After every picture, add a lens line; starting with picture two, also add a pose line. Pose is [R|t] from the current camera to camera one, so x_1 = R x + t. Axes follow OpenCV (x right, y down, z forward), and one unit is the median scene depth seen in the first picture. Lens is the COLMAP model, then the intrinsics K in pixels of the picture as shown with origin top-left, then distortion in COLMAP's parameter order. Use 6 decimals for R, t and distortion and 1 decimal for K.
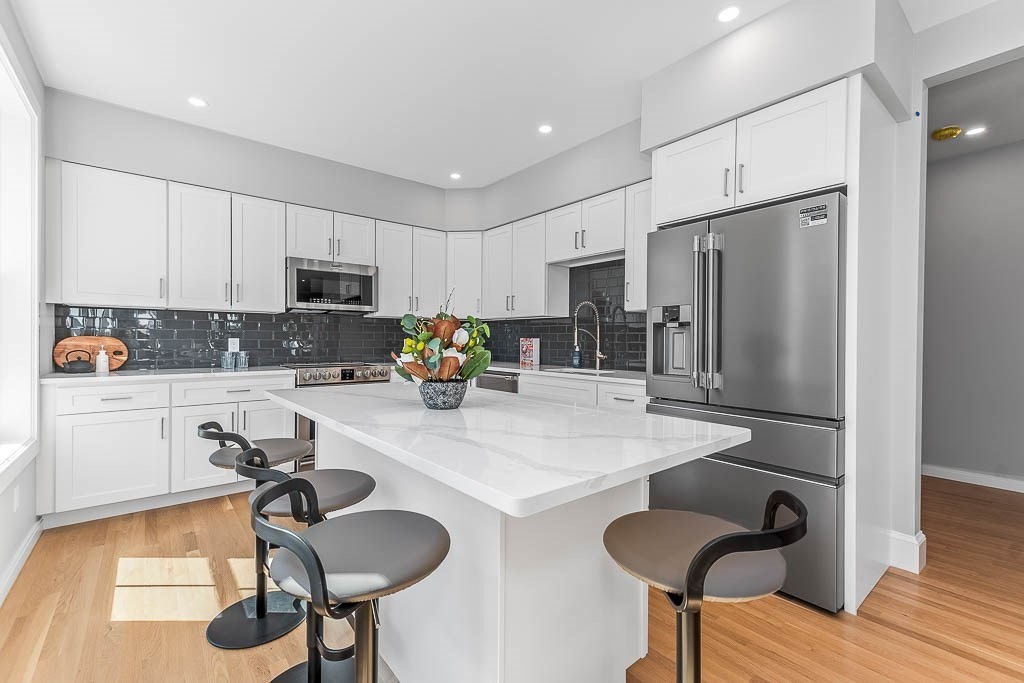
lens RADIAL K [[442.7, 0, 512.0], [0, 442.7, 341.5], [0, 0, 1]] dist [0.009289, -0.001333]
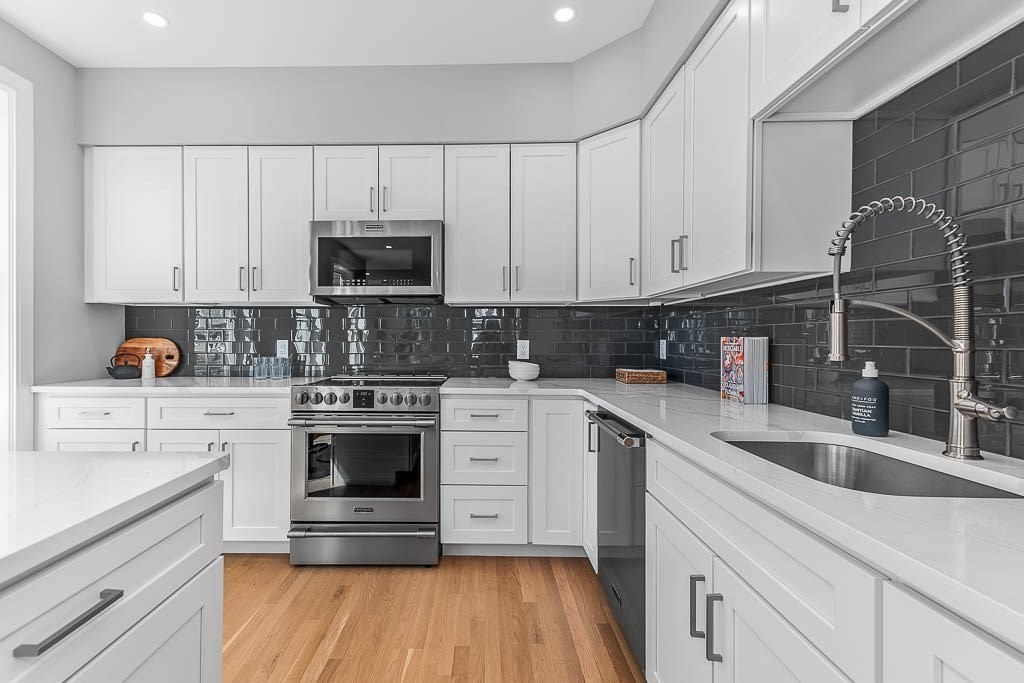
lens RADIAL K [[457.0, 0, 475.4], [0, 457.0, 343.6], [0, 0, 1]] dist [-0.014367, -0.000327]
pose [[0.762171, 0.001364, -0.647374, 0.148603], [0.001655, 0.999990, 0.004056, -0.003329], [0.647373, -0.004163, 0.762162, 0.616997]]
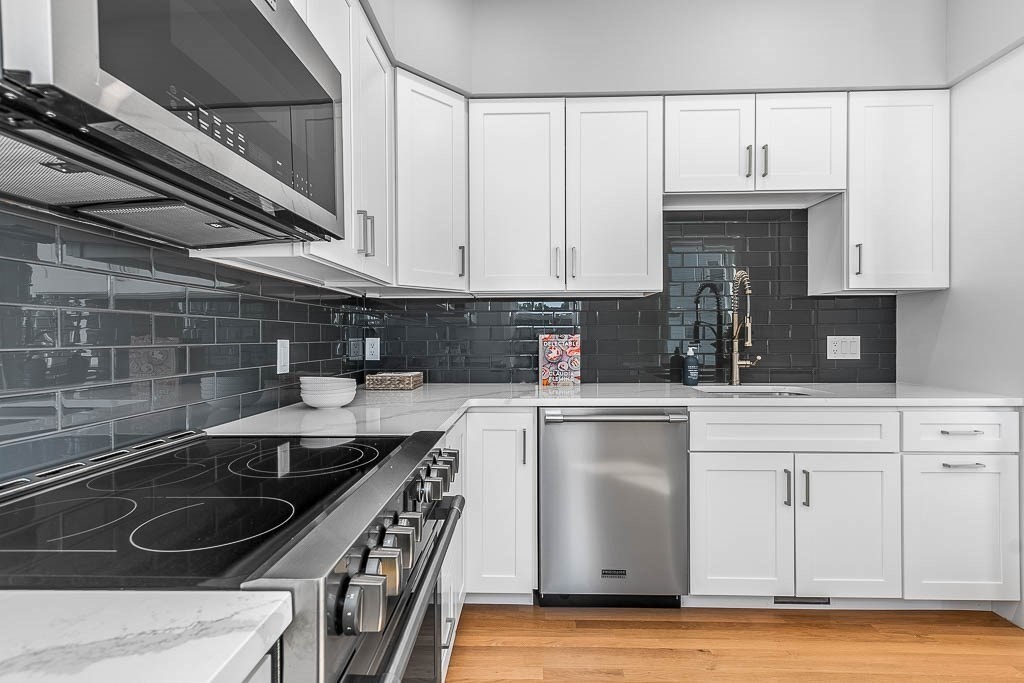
lens RADIAL K [[487.7, 0, 512.0], [0, 487.7, 341.5], [0, 0, 1]] dist [-0.000583, -0.000085]
pose [[0.653621, -0.012534, 0.756718, -0.510840], [0.009699, 0.999919, 0.008185, -0.004646], [-0.756760, 0.001990, 0.653690, 0.795227]]
